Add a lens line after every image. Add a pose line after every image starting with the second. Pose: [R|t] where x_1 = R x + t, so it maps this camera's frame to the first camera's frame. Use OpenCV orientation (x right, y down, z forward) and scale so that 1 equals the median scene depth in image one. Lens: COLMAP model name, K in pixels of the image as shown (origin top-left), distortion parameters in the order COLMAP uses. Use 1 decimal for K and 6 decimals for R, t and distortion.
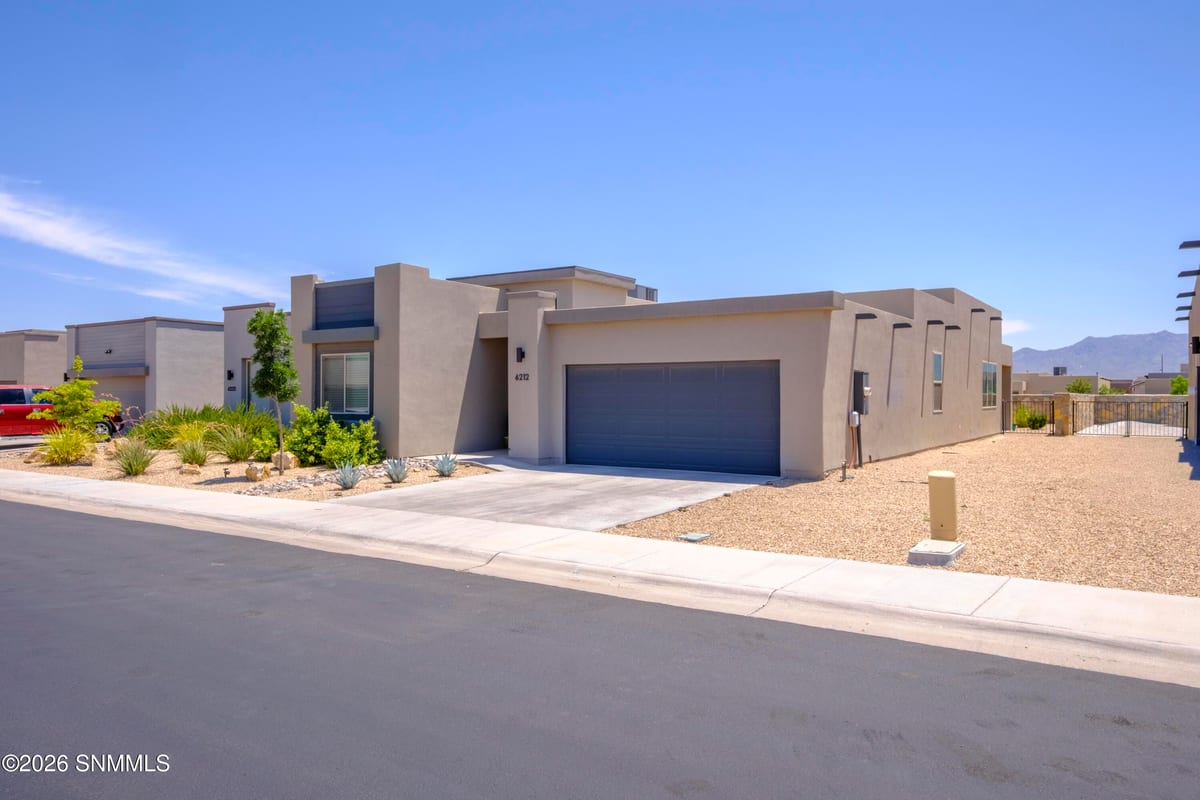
lens RADIAL K [[864.4, 0, 600.0], [0, 864.4, 400.0], [0, 0, 1]] dist [-0.004379, 0.001579]
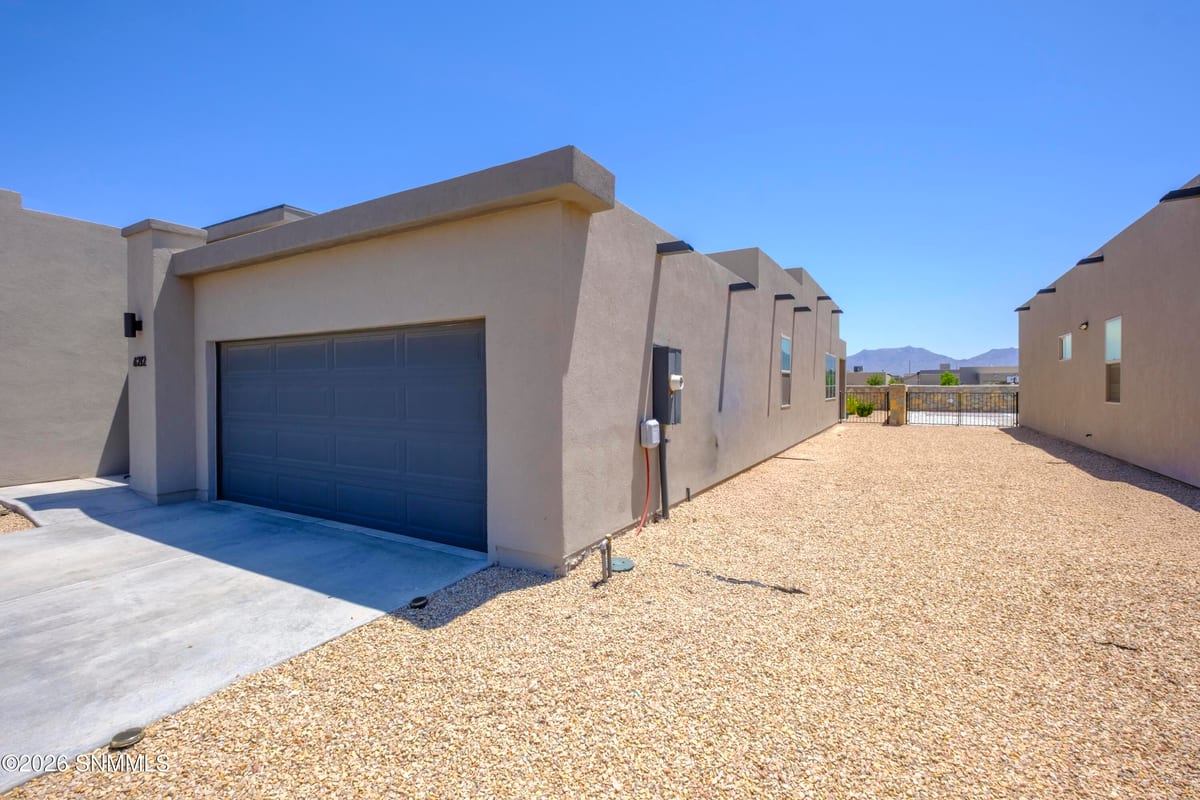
lens RADIAL K [[541.0, 0, 600.0], [0, 541.0, 400.0], [0, 0, 1]] dist [0.000007, -0.000026]
pose [[0.997952, -0.005177, 0.063754, 0.215308], [0.003960, 0.999808, 0.019209, -0.005038], [-0.063841, -0.018917, 0.997781, 0.592896]]
